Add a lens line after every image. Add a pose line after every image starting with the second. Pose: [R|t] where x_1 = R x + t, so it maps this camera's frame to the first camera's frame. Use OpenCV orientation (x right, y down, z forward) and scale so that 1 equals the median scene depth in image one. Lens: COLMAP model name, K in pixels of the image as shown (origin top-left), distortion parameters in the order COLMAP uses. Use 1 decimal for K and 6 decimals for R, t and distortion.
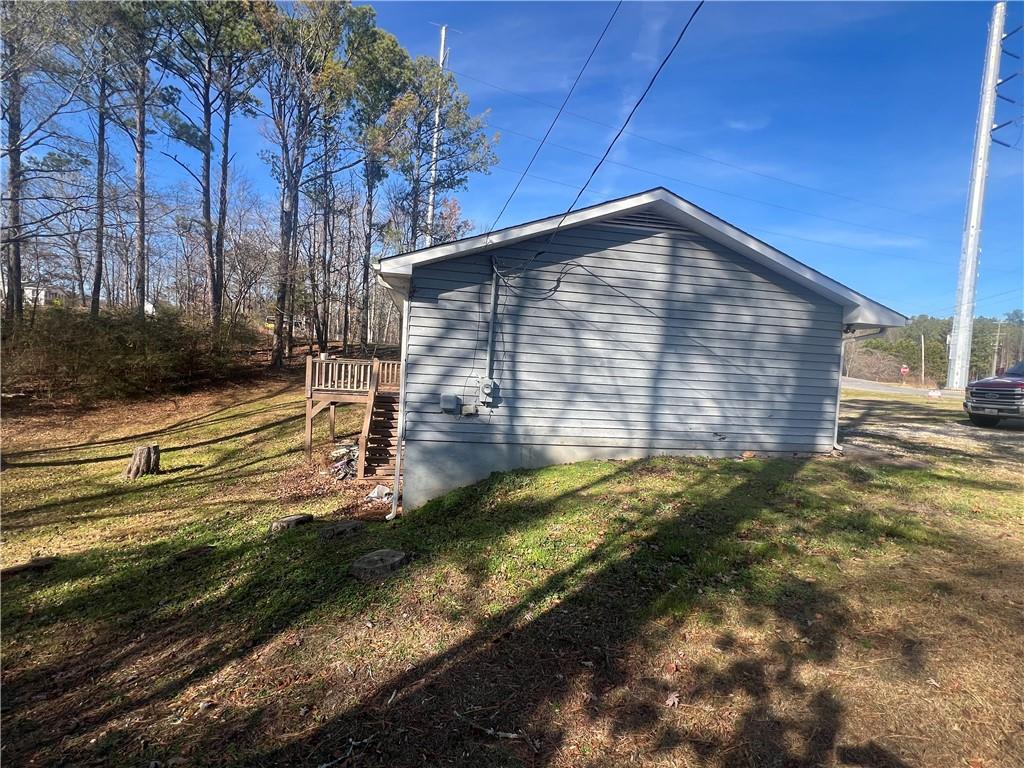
lens RADIAL K [[483.7, 0, 507.9], [0, 483.7, 385.0], [0, 0, 1]] dist [-0.004214, 0.000284]
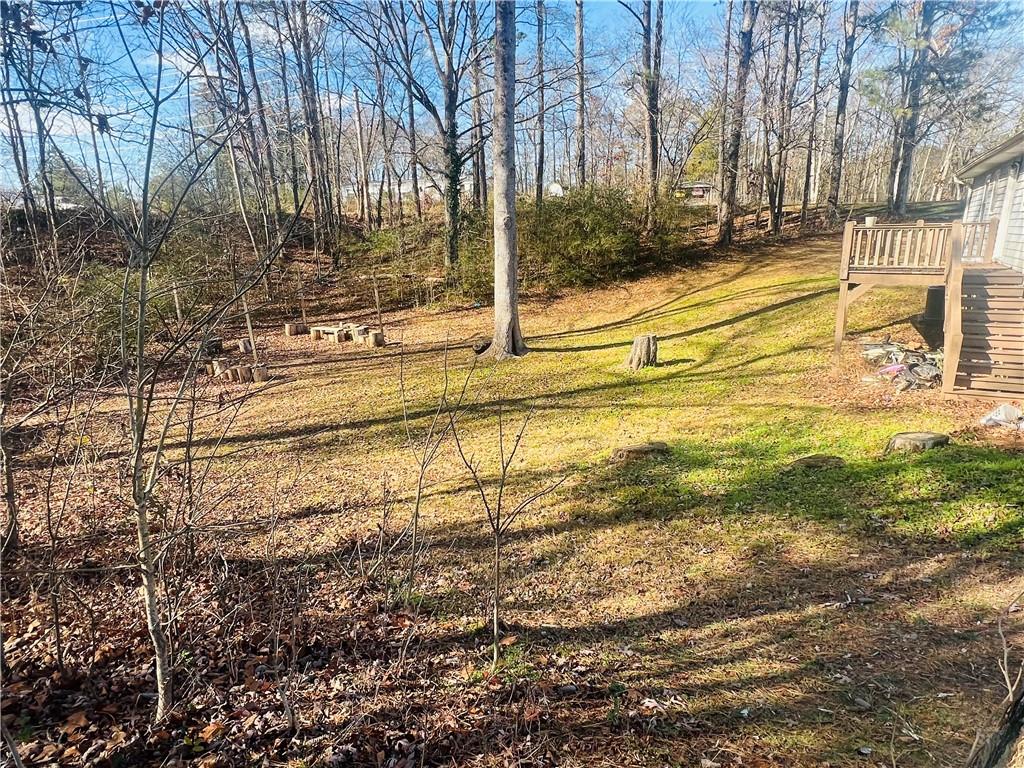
lens RADIAL K [[607.0, 0, 512.8], [0, 607.0, 386.2], [0, 0, 1]] dist [-0.000542, 0.000208]
pose [[0.773402, 0.087154, -0.627896, -0.317099], [0.035707, 0.982942, 0.180417, 0.000953], [0.632910, -0.161955, 0.757097, -0.113780]]
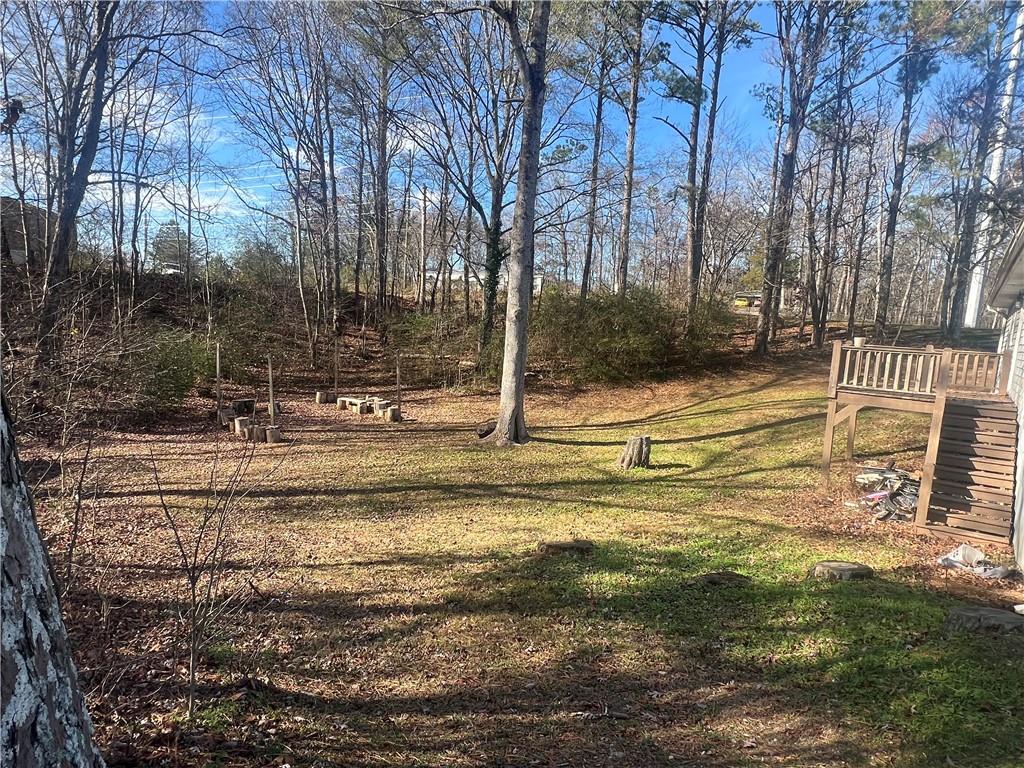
lens RADIAL K [[607.0, 0, 504.1], [0, 607.0, 387.1], [0, 0, 1]] dist [-0.000542, 0.000208]
pose [[0.689734, 0.064558, -0.721179, -0.143503], [-0.052455, 0.997855, 0.039157, -0.000138], [0.722160, 0.010821, 0.691641, 0.001271]]
